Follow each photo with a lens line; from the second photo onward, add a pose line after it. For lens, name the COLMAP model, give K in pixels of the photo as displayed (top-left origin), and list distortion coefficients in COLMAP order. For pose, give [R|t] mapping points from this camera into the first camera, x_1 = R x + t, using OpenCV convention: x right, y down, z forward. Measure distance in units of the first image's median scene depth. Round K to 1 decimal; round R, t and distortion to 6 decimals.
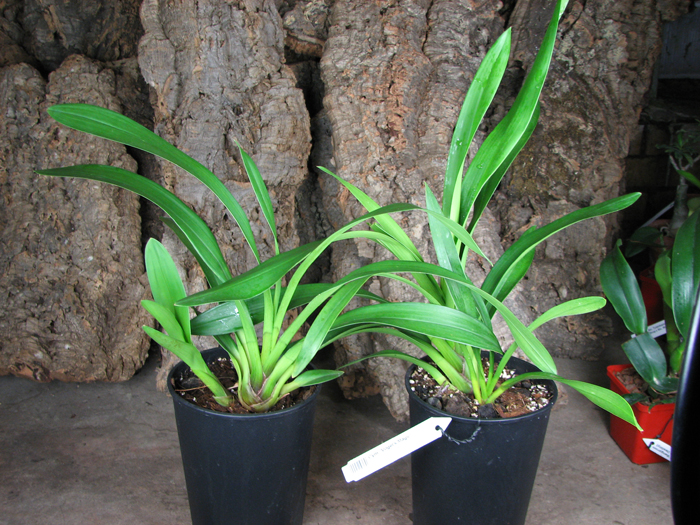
lens RADIAL K [[776.8, 0, 333.7], [0, 776.8, 284.4], [0, 0, 1]] dist [-0.213467, 0.292926]
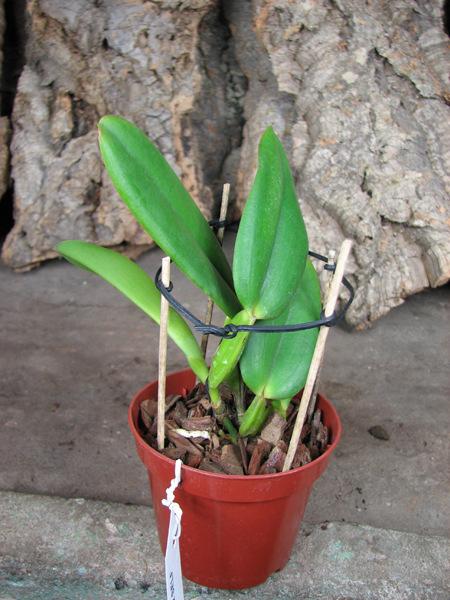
lens RADIAL K [[665.9, 0, 201.3], [0, 665.9, 291.3], [0, 0, 1]] dist [-0.213467, 0.292926]
pose [[0.996327, 0.038139, -0.076668, 0.013084], [-0.035462, 0.998723, 0.035988, 0.130851], [0.077943, -0.033137, 0.996407, 0.360350]]
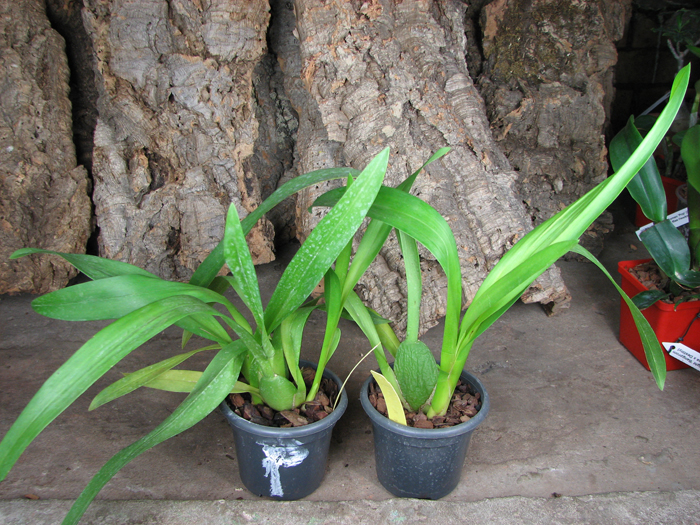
lens RADIAL K [[777.2, 0, 340.8], [0, 777.2, 287.6], [0, 0, 1]] dist [-0.215912, 0.299577]
pose [[0.997567, -0.022901, 0.065850, -0.013655], [0.016648, 0.995434, 0.093992, 0.044759], [-0.067702, -0.092667, 0.993393, 0.135954]]
